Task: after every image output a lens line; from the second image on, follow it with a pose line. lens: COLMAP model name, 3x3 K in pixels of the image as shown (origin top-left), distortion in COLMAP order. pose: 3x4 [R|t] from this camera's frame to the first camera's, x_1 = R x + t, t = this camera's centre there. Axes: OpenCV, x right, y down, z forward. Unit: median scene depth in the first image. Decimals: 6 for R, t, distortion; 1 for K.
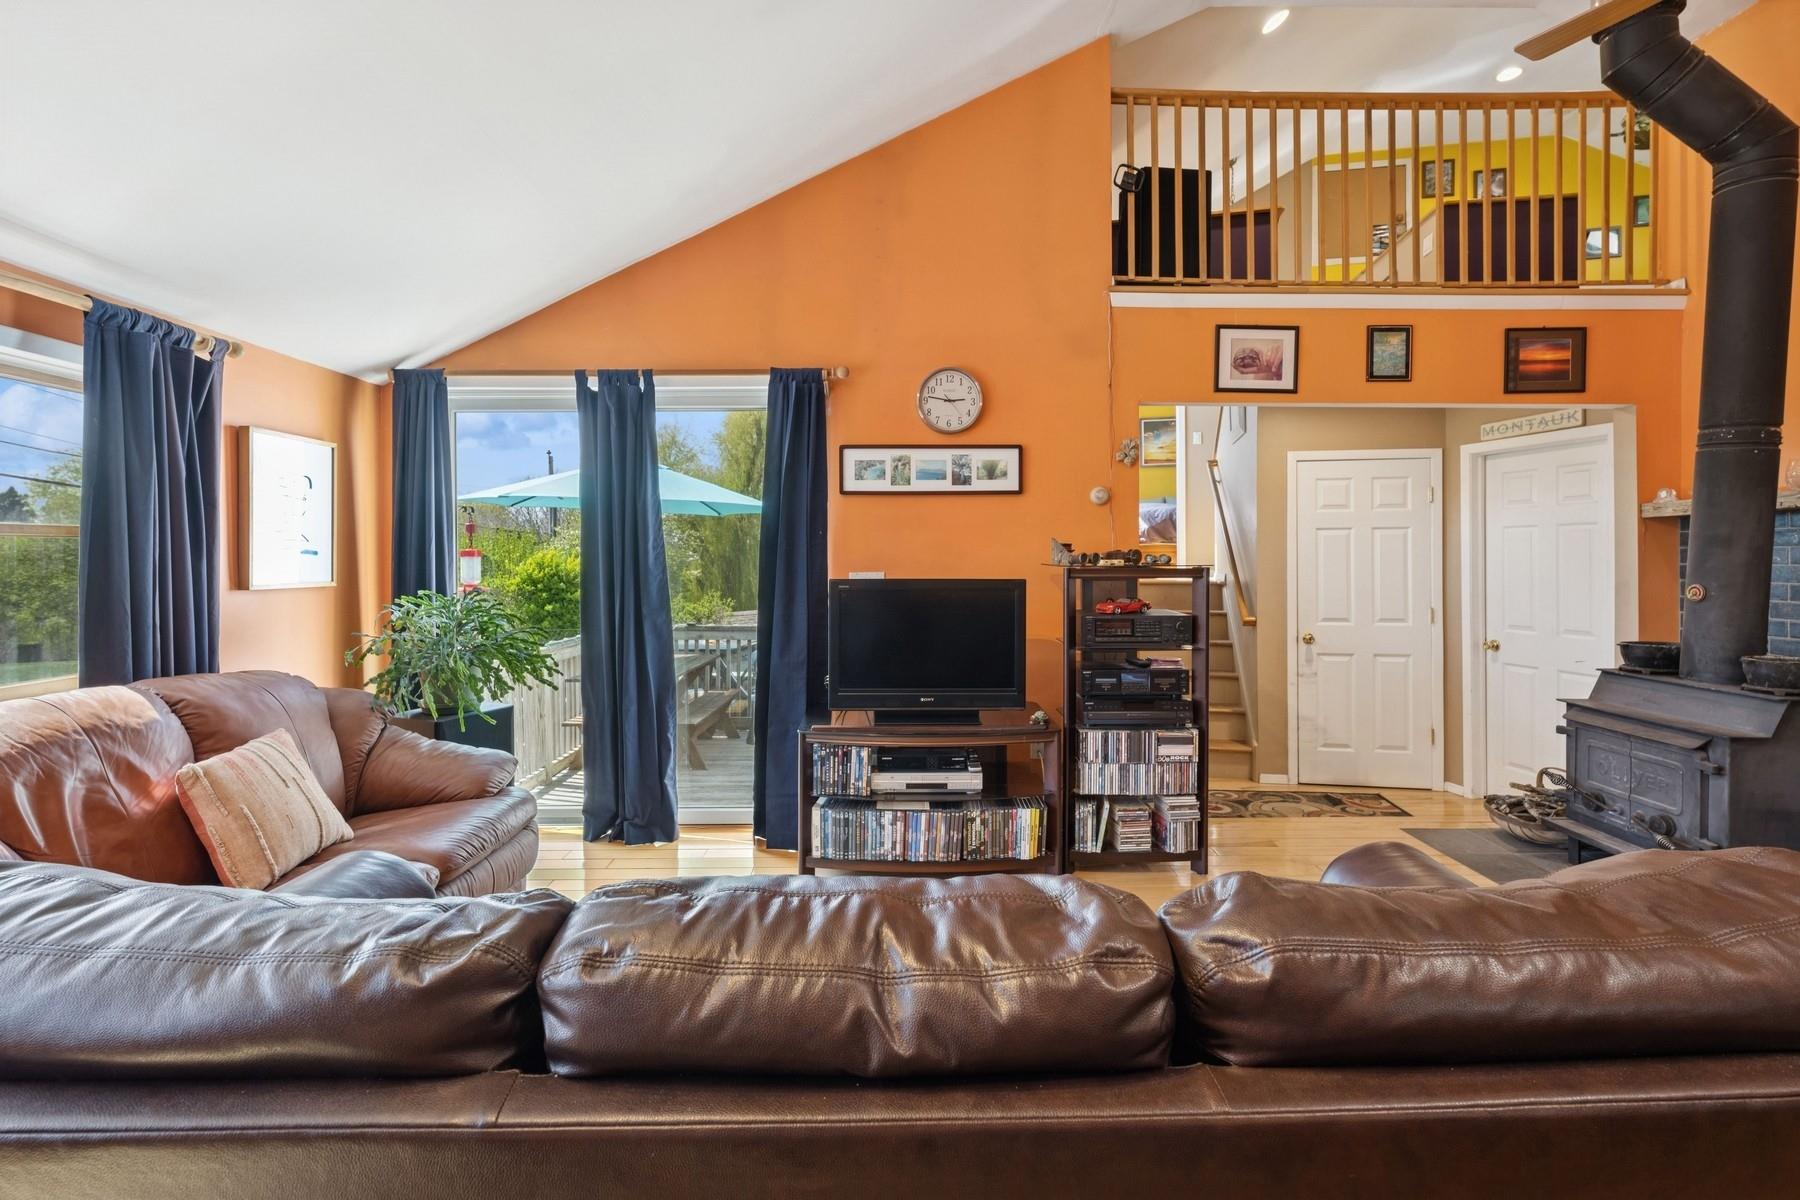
lens RADIAL K [[812.6, 0, 893.5], [0, 812.6, 562.8], [0, 0, 1]] dist [0.001339, 0.000842]
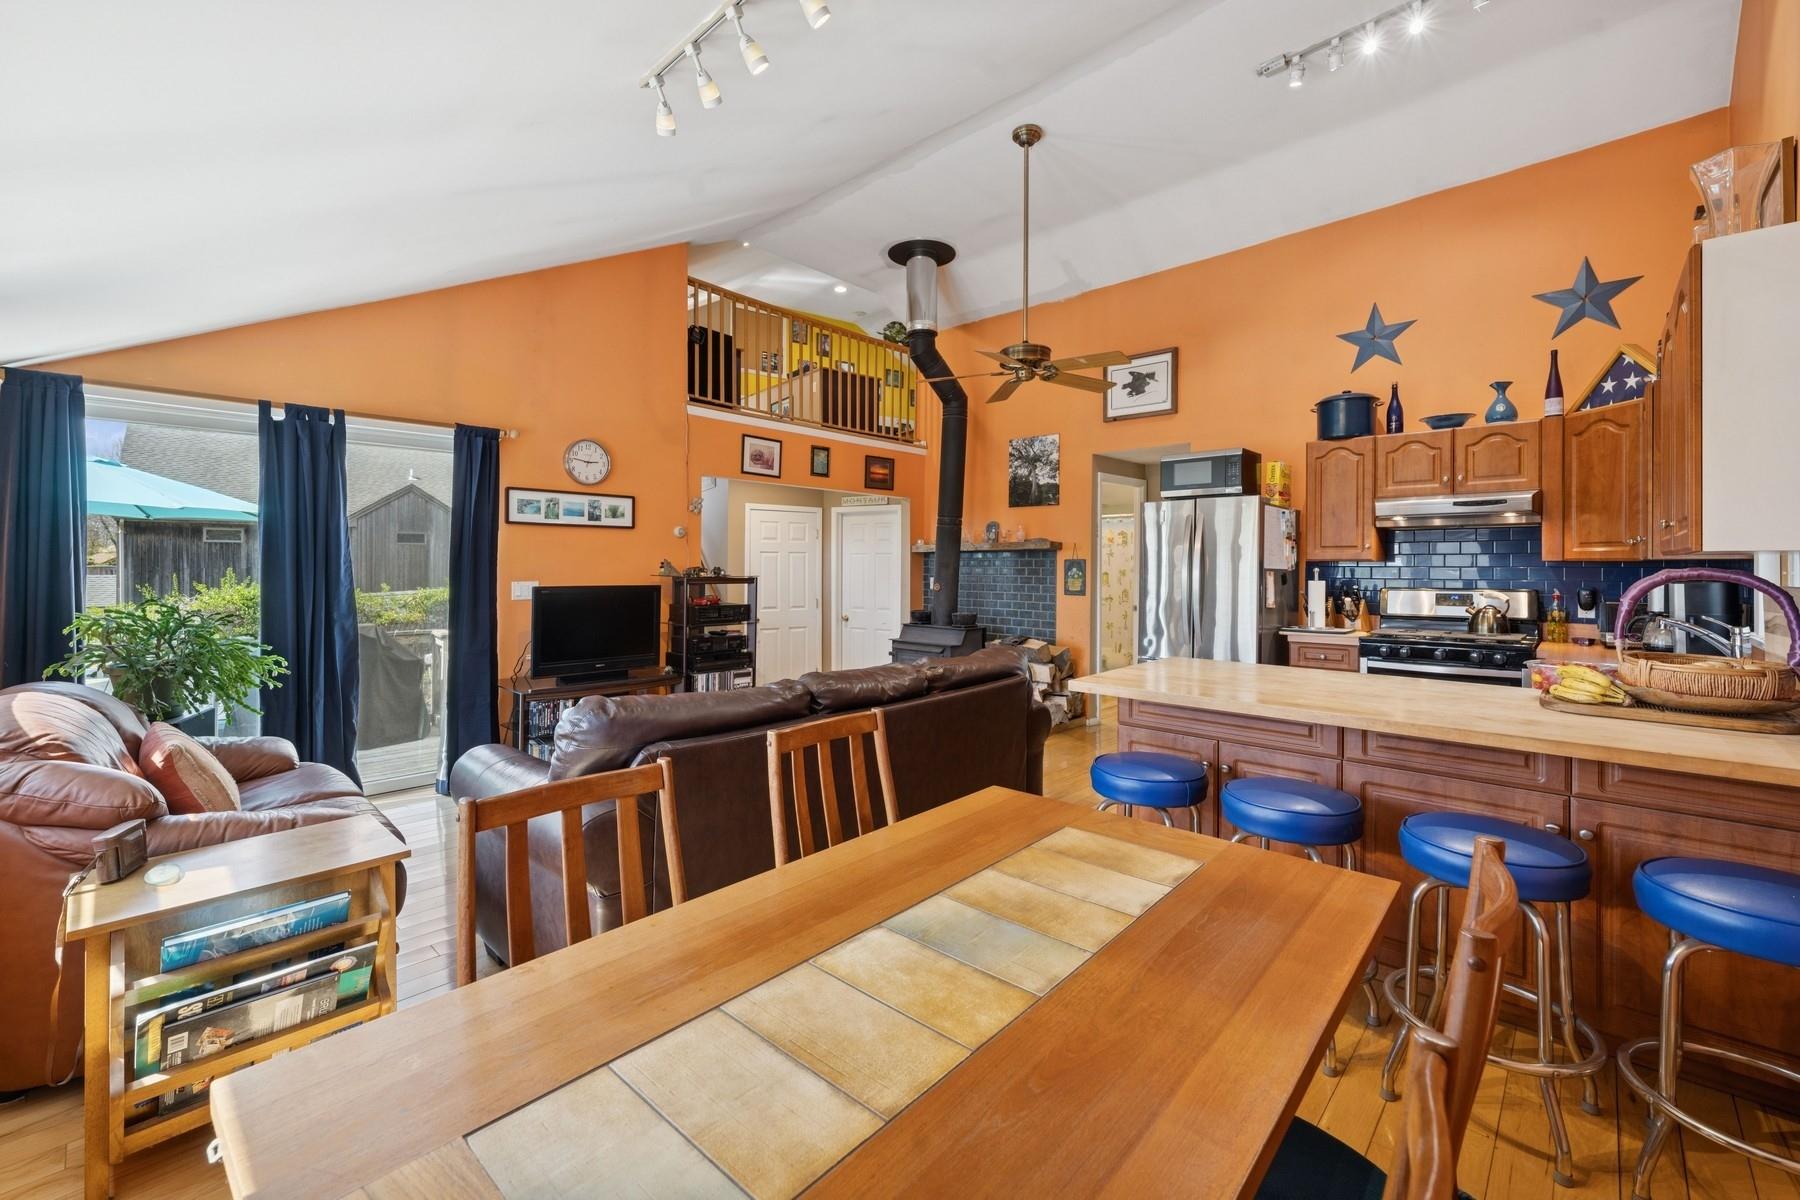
lens RADIAL K [[729.3, 0, 904.2], [0, 729.3, 582.6], [0, 0, 1]] dist [-0.000240, 0.000417]
pose [[0.689672, -0.009761, 0.724056, -0.481646], [-0.002682, 0.999868, 0.016035, -0.008011], [-0.724116, -0.013001, 0.689555, -0.299798]]
